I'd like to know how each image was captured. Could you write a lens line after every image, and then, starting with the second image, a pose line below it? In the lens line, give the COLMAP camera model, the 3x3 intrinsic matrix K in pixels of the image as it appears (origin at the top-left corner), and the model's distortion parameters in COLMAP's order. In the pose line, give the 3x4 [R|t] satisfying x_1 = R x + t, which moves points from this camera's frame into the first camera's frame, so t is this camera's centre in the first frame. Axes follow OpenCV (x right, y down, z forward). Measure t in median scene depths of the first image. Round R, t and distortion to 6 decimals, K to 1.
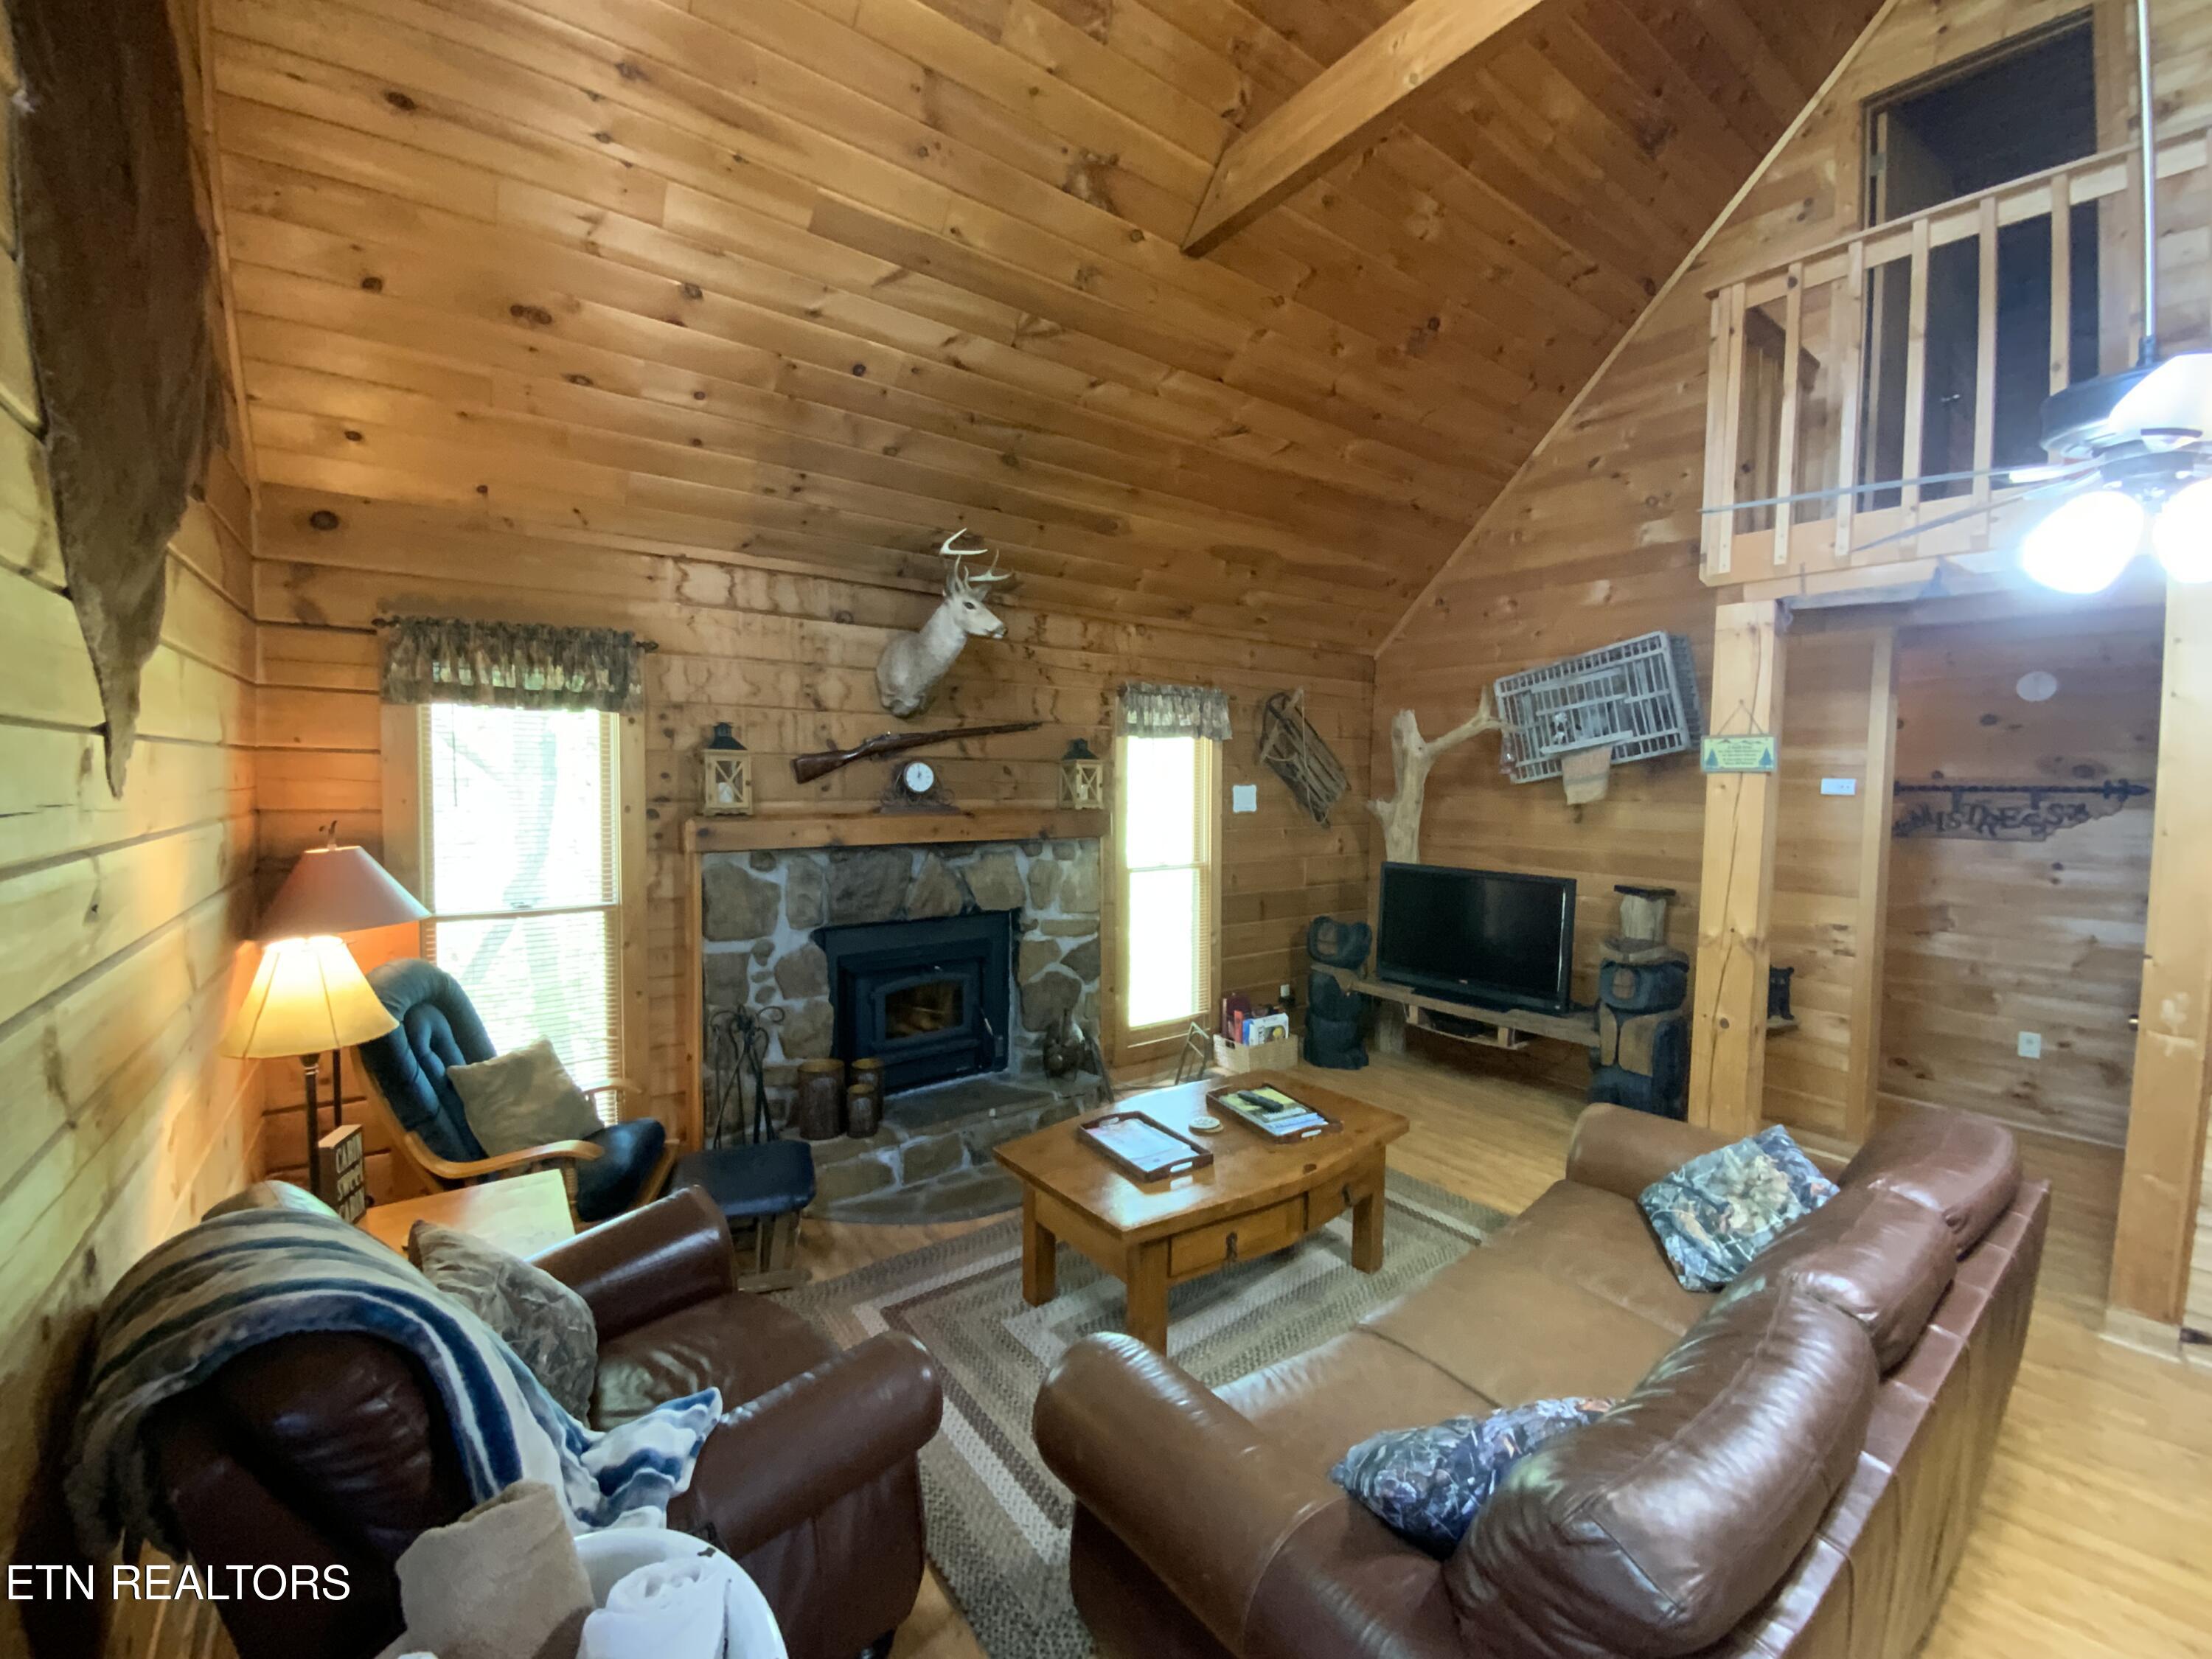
lens RADIAL K [[894.1, 0, 1111.9], [0, 894.1, 827.3], [0, 0, 1]] dist [0.025028, -0.020859]
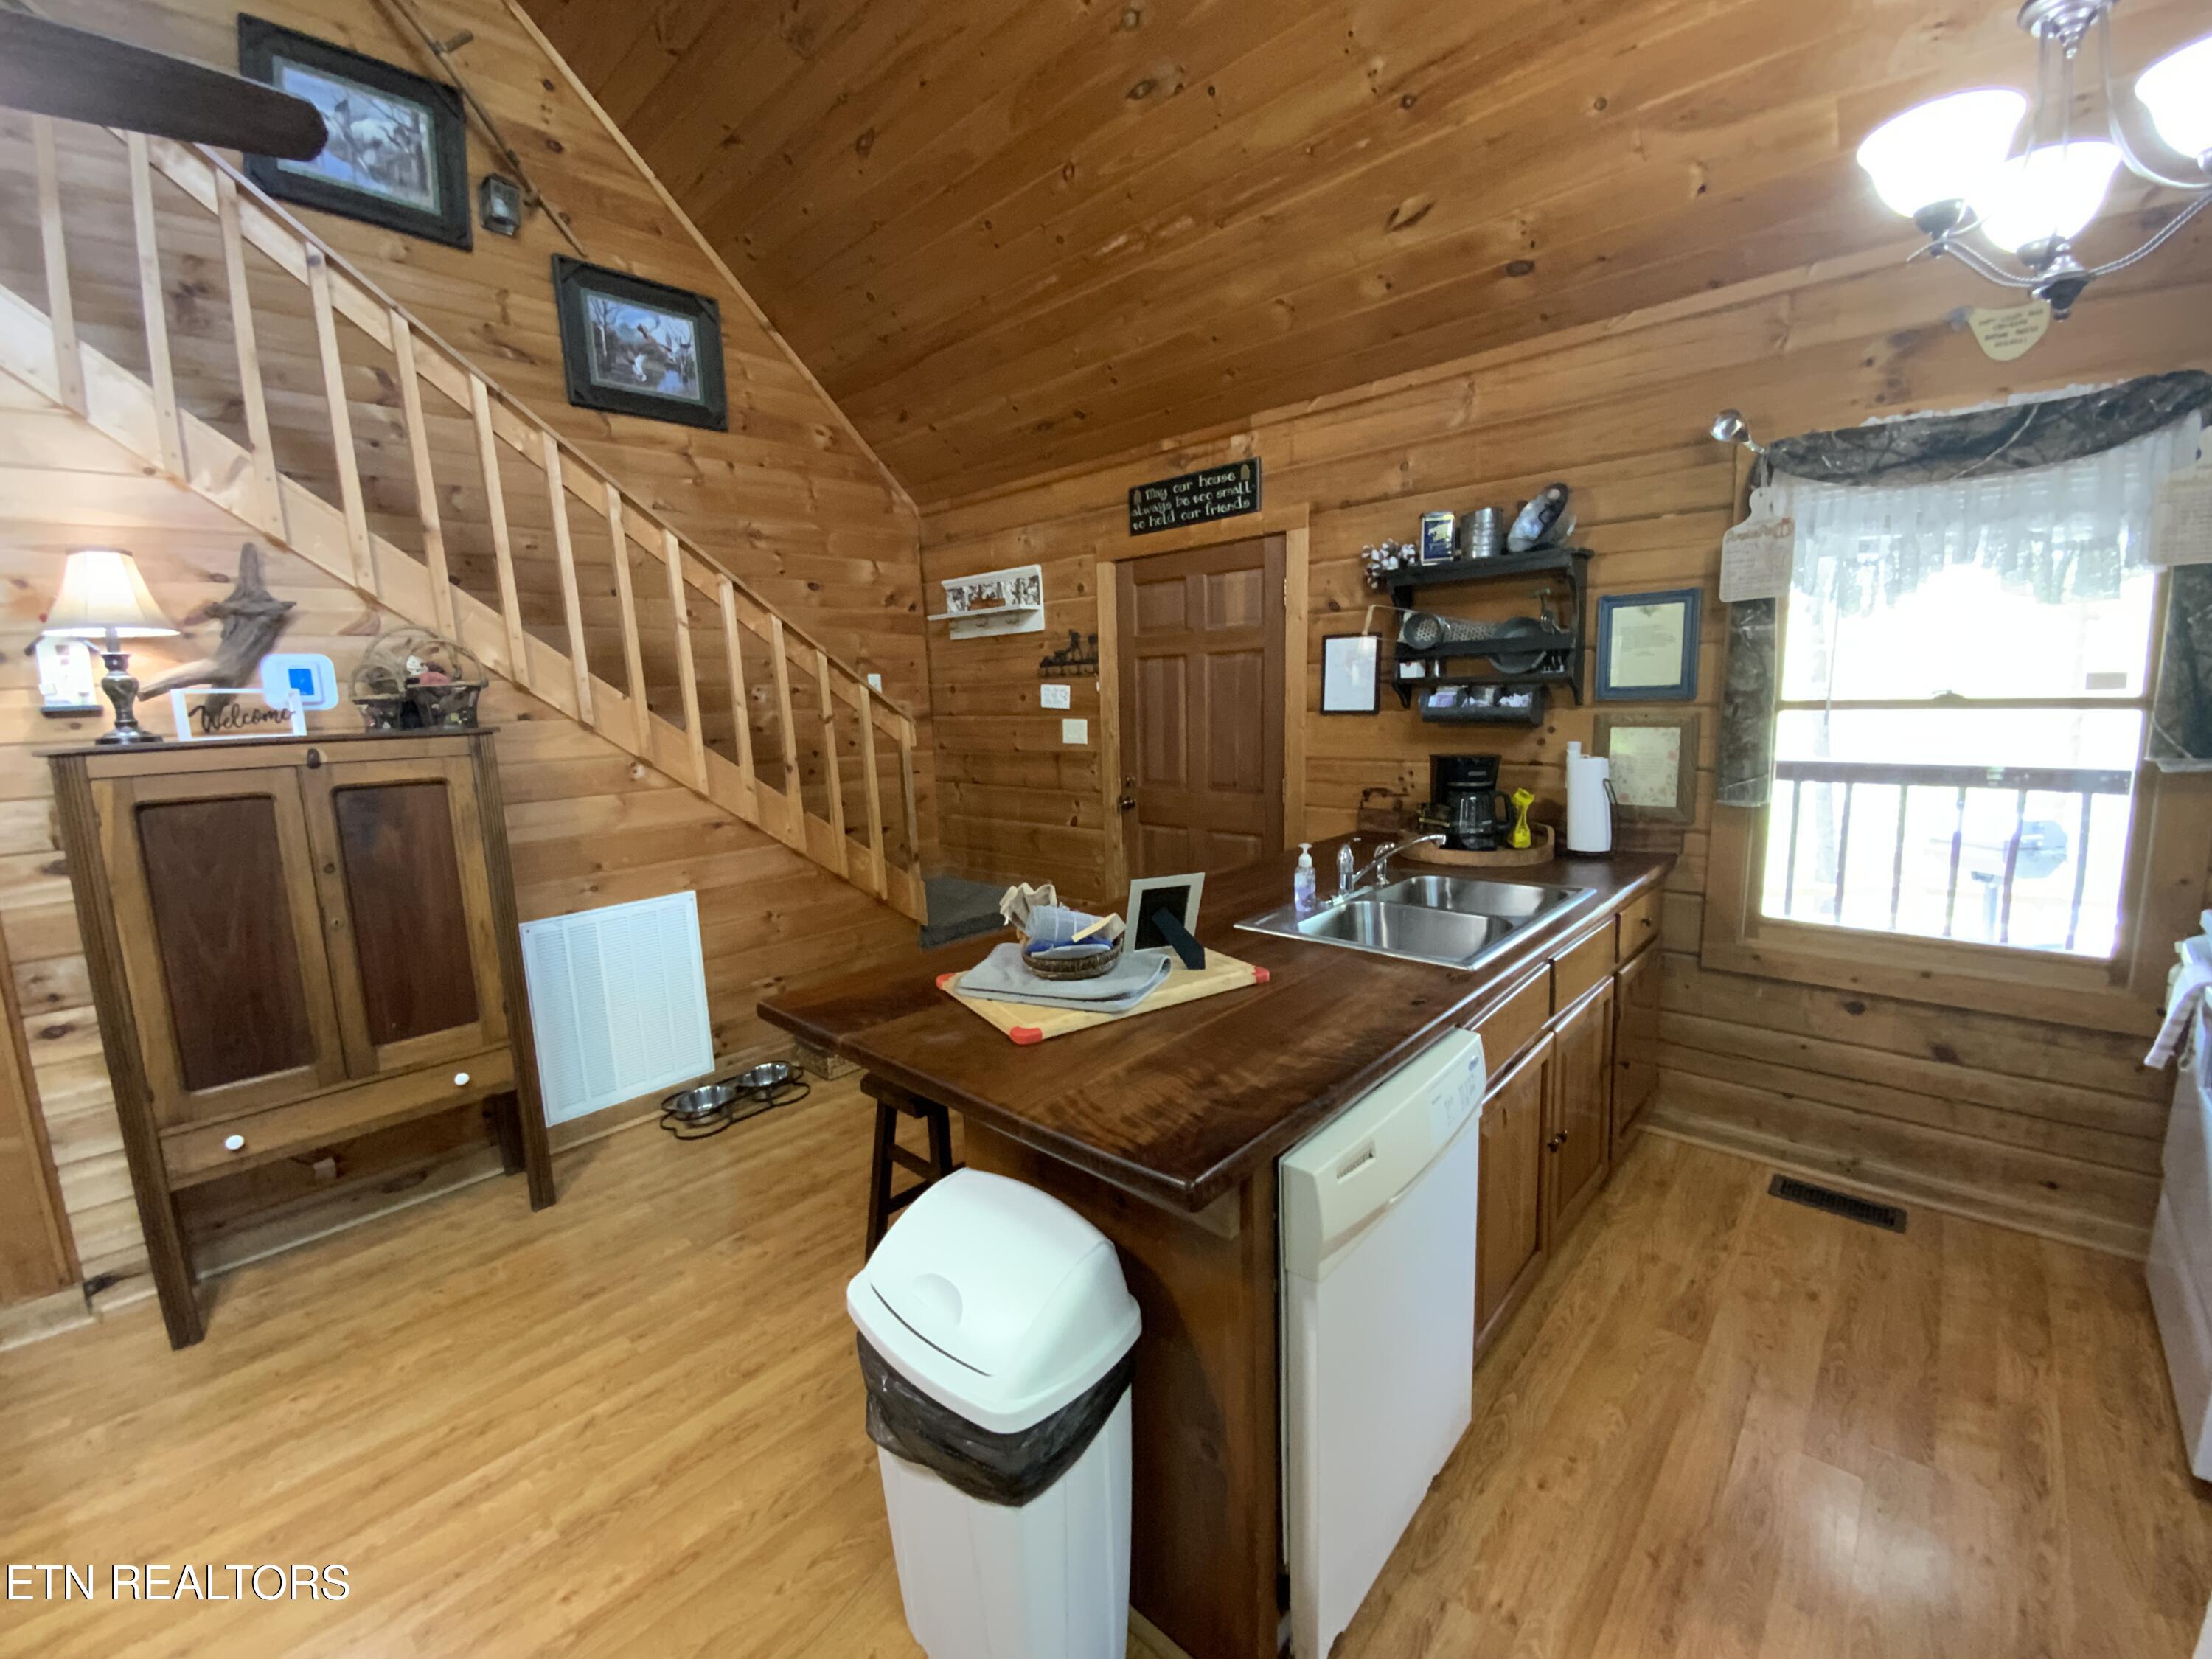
lens RADIAL K [[904.0, 0, 1102.7], [0, 904.0, 831.2], [0, 0, 1]] dist [-0.002277, -0.000635]
pose [[-0.159940, -0.156469, 0.974647, 0.189376], [0.093947, 0.980463, 0.172819, 0.052558], [-0.982646, 0.119206, -0.142116, 0.055038]]
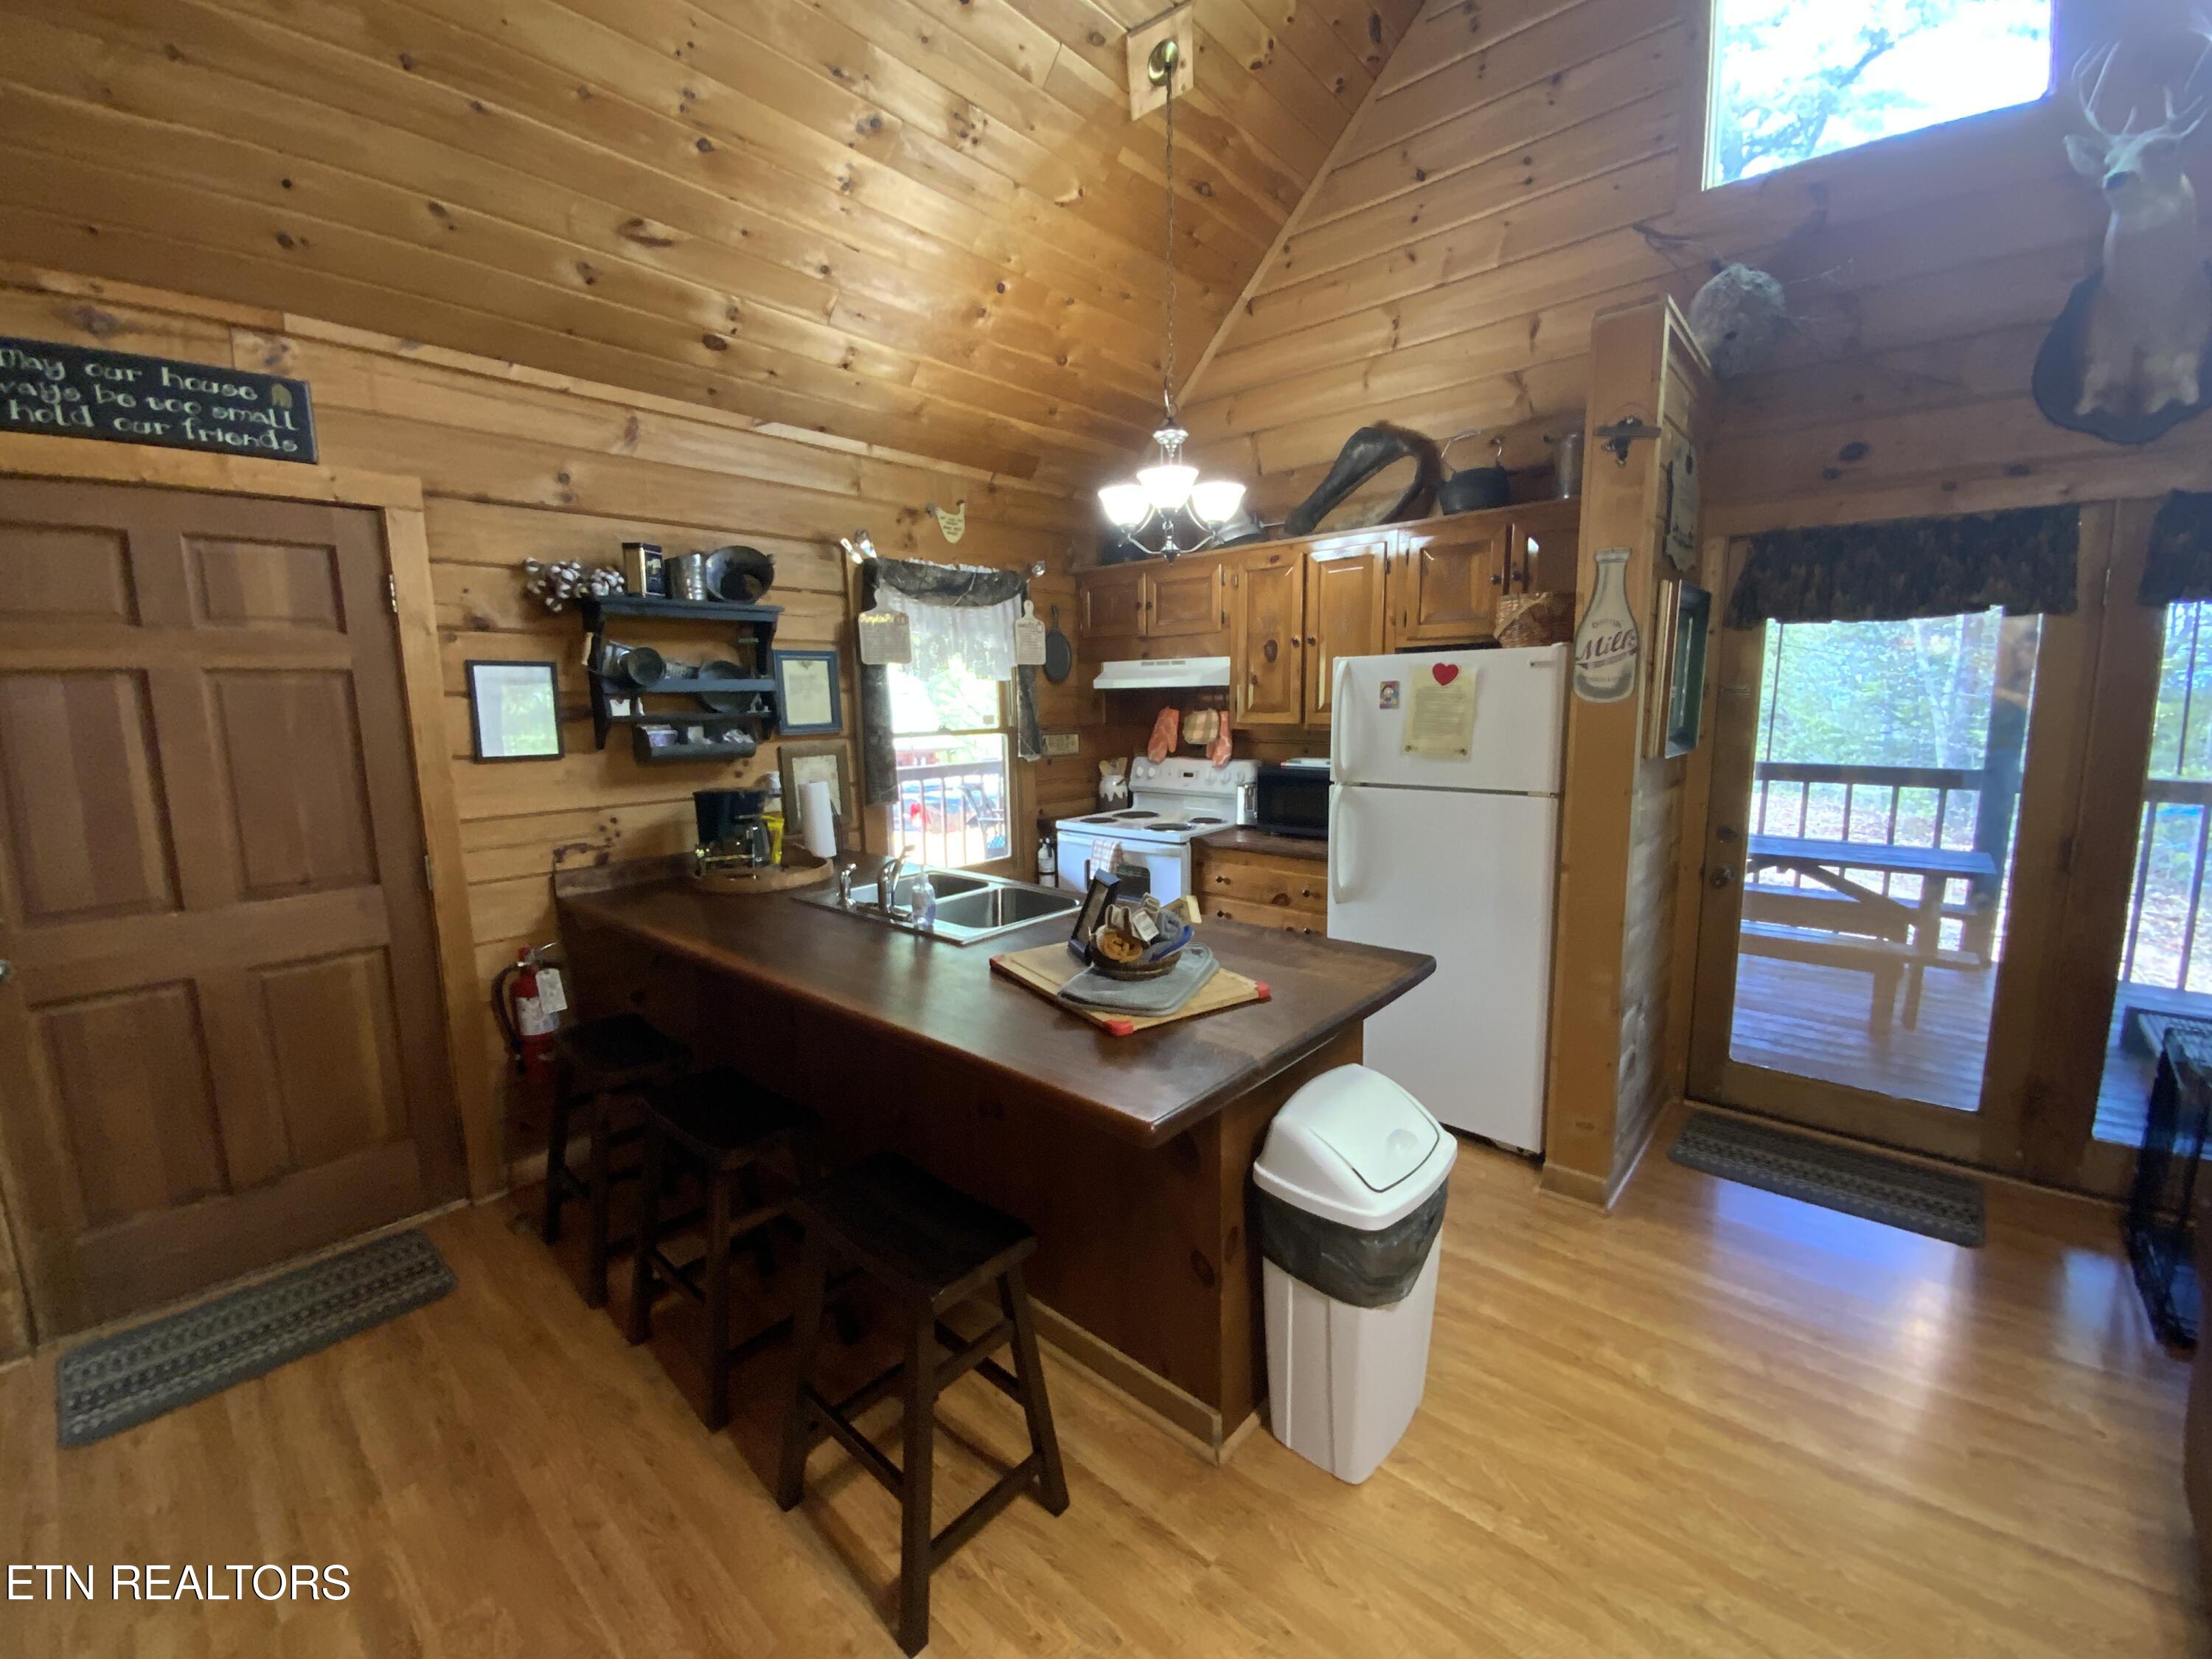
lens RADIAL K [[894.1, 0, 1111.9], [0, 894.1, 827.3], [0, 0, 1]] dist [0.025028, -0.020859]
pose [[-0.982346, 0.034721, -0.183823, 0.720655], [-0.003572, 0.978964, 0.204000, 0.020014], [0.187039, 0.201055, -0.961558, 0.471940]]
